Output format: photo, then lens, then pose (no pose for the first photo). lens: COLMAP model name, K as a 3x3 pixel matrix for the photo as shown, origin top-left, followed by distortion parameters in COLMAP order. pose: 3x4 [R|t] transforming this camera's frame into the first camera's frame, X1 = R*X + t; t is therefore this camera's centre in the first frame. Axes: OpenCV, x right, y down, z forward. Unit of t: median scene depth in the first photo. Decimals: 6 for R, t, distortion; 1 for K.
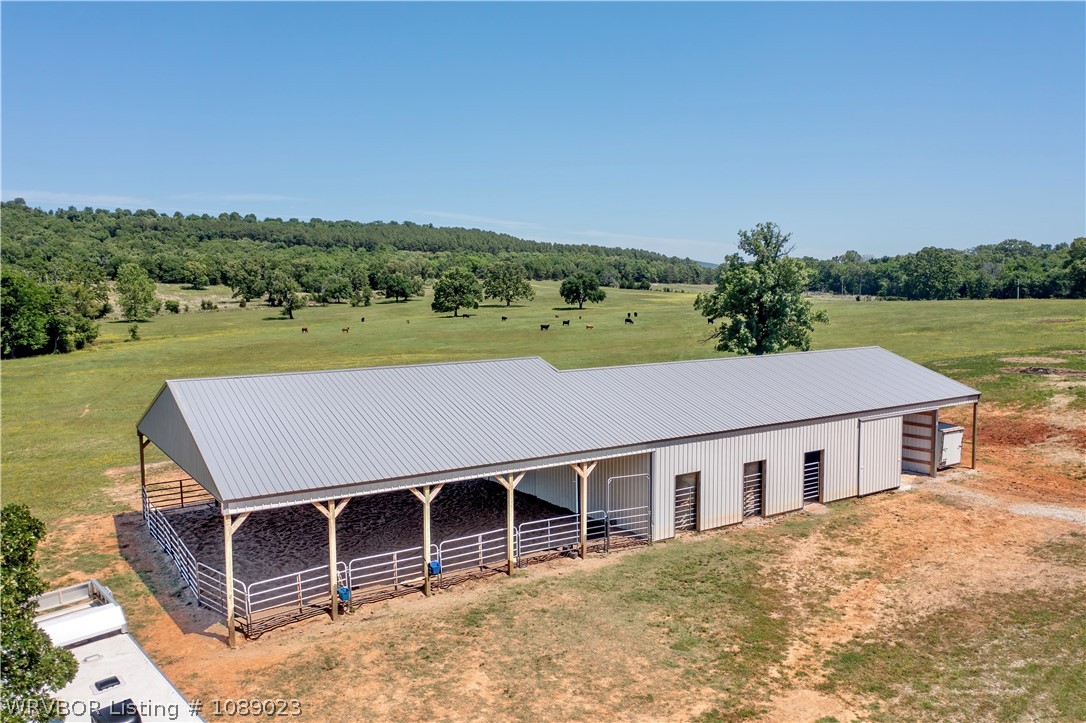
lens RADIAL K [[863.4, 0, 540.1], [0, 863.4, 335.9], [0, 0, 1]] dist [-0.025209, 0.010468]
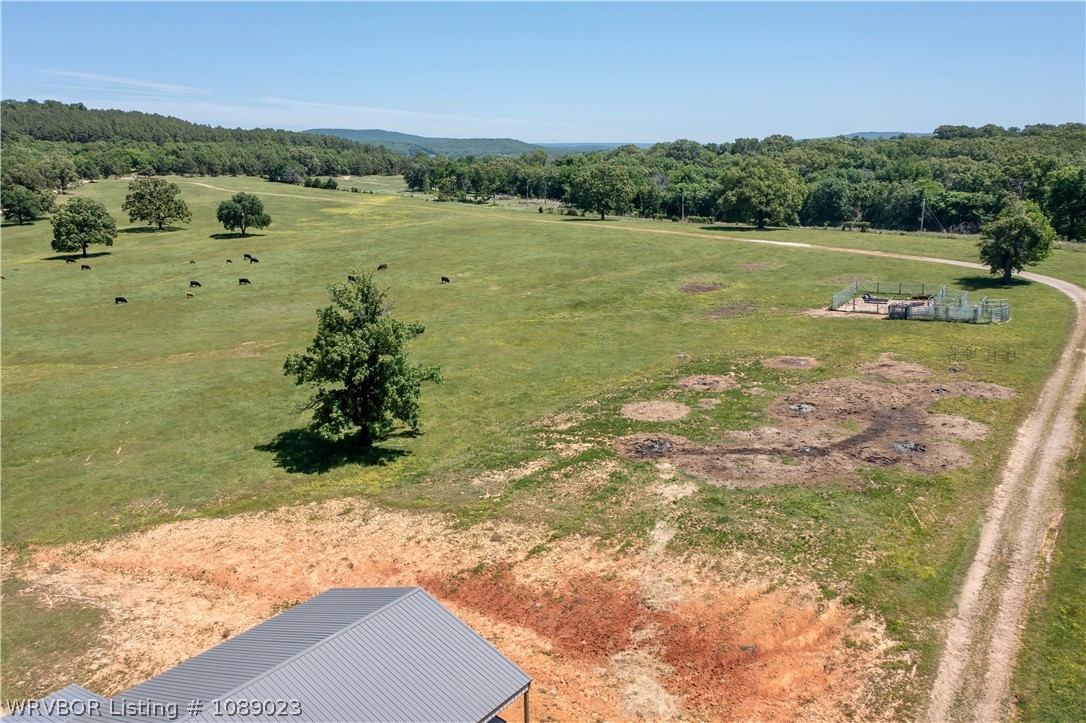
lens RADIAL K [[863.4, 0, 546.7], [0, 863.4, 350.7], [0, 0, 1]] dist [-0.025209, 0.010468]
pose [[0.943107, -0.076120, 0.323657, 0.078609], [0.022306, 0.985733, 0.166833, -0.095138], [-0.331739, -0.150122, 0.931350, 0.083132]]
